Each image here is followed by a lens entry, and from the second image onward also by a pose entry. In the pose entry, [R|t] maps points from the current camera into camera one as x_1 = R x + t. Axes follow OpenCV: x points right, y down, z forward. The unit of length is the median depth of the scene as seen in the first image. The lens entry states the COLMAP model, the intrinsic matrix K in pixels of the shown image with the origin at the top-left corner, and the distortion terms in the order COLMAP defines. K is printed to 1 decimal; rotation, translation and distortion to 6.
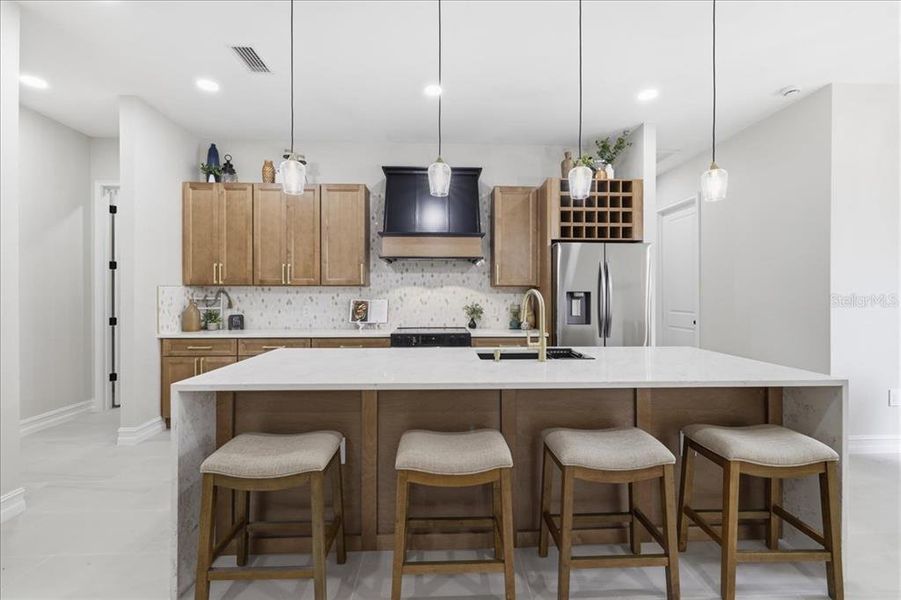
lens RADIAL K [[376.9, 0, 452.8], [0, 376.9, 296.0], [0, 0, 1]] dist [-0.003865, 0.000890]
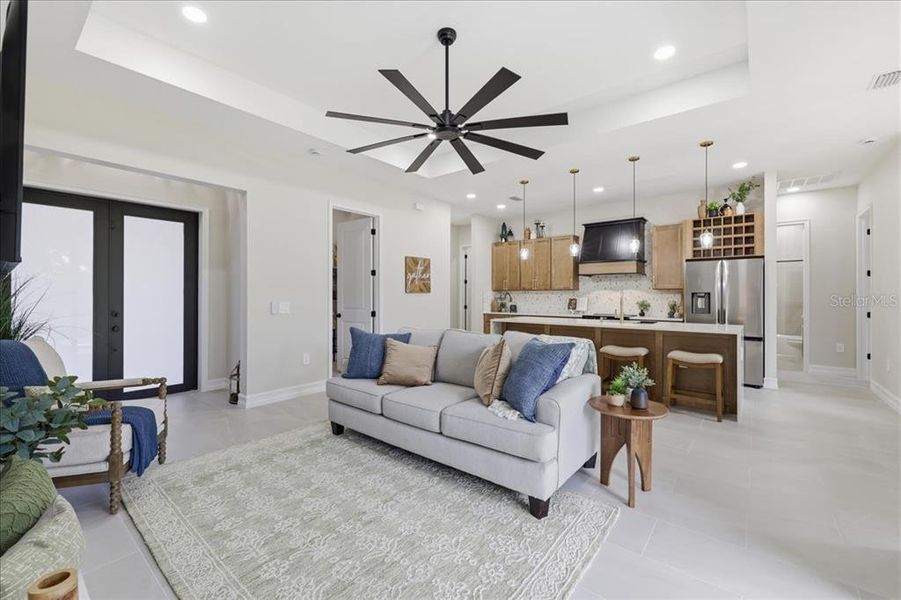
lens RADIAL K [[376.9, 0, 446.7], [0, 376.9, 297.4], [0, 0, 1]] dist [-0.003865, 0.000890]
pose [[0.745403, 0.002654, -0.666608, 0.513315], [-0.003081, 0.999995, 0.000537, 0.010122], [0.666607, 0.001653, 0.745408, -0.757957]]
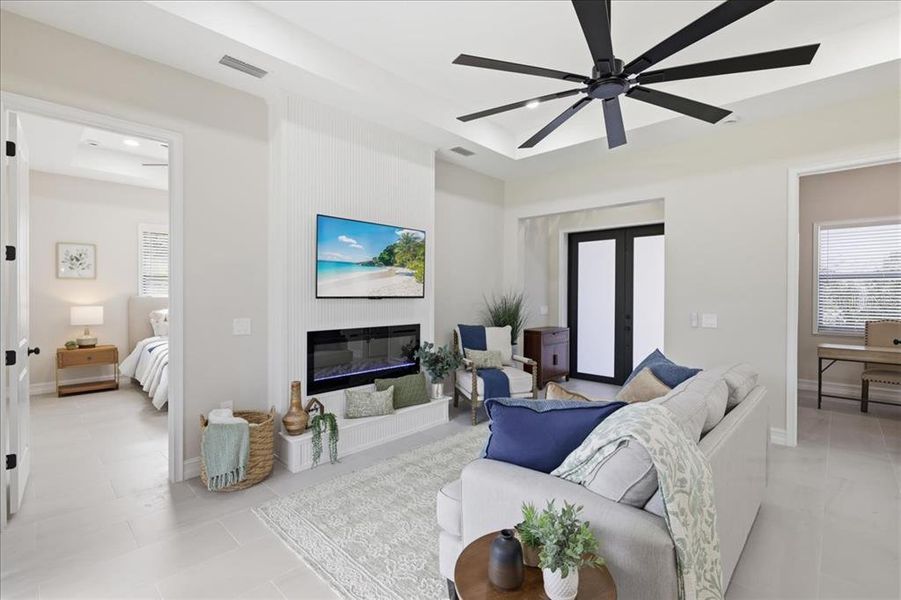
lens RADIAL K [[409.8, 0, 456.0], [0, 409.8, 295.2], [0, 0, 1]] dist [-0.000414, -0.002177]
pose [[-0.715772, 0.000705, -0.698333, 0.575945], [-0.005606, 0.999961, 0.006756, -0.023007], [0.698311, 0.008751, -0.715741, 0.044302]]
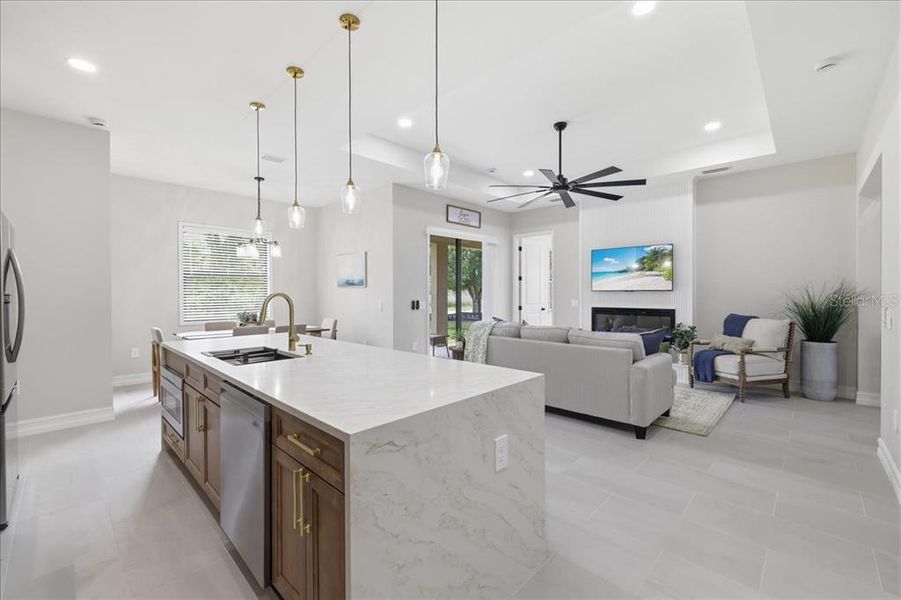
lens RADIAL K [[376.9, 0, 444.0], [0, 376.9, 298.0], [0, 0, 1]] dist [-0.003865, 0.000890]
pose [[-0.685684, -0.007763, 0.727858, -0.536463], [0.005522, 0.999859, 0.015865, -0.008967], [-0.727878, 0.014897, -0.685545, 0.781863]]
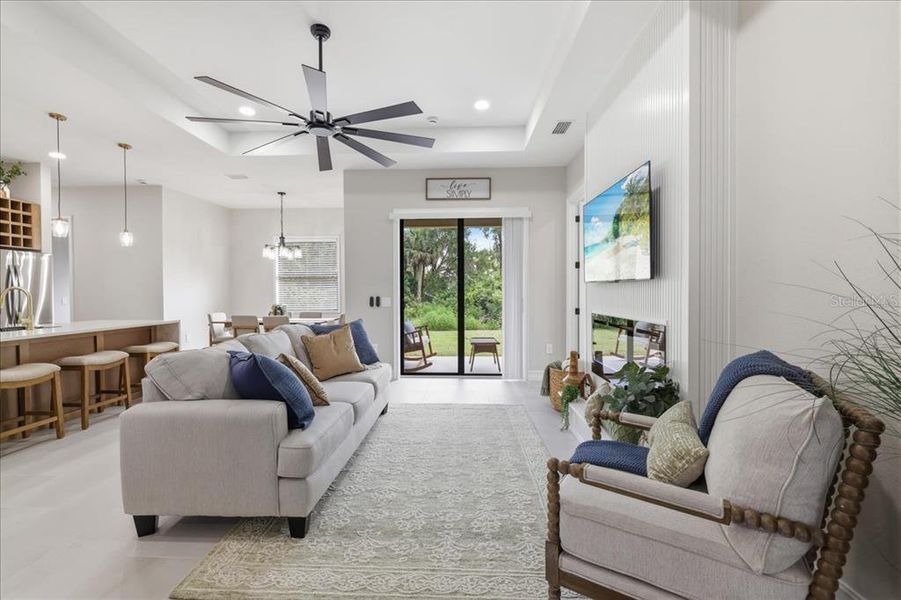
lens RADIAL K [[376.9, 0, 452.4], [0, 376.9, 300.3], [0, 0, 1]] dist [-0.003865, 0.000890]
pose [[0.073432, -0.024470, 0.997000, -0.677875], [0.005951, 0.999692, 0.024098, 0.007877], [-0.997282, 0.004164, 0.073555, -0.524239]]
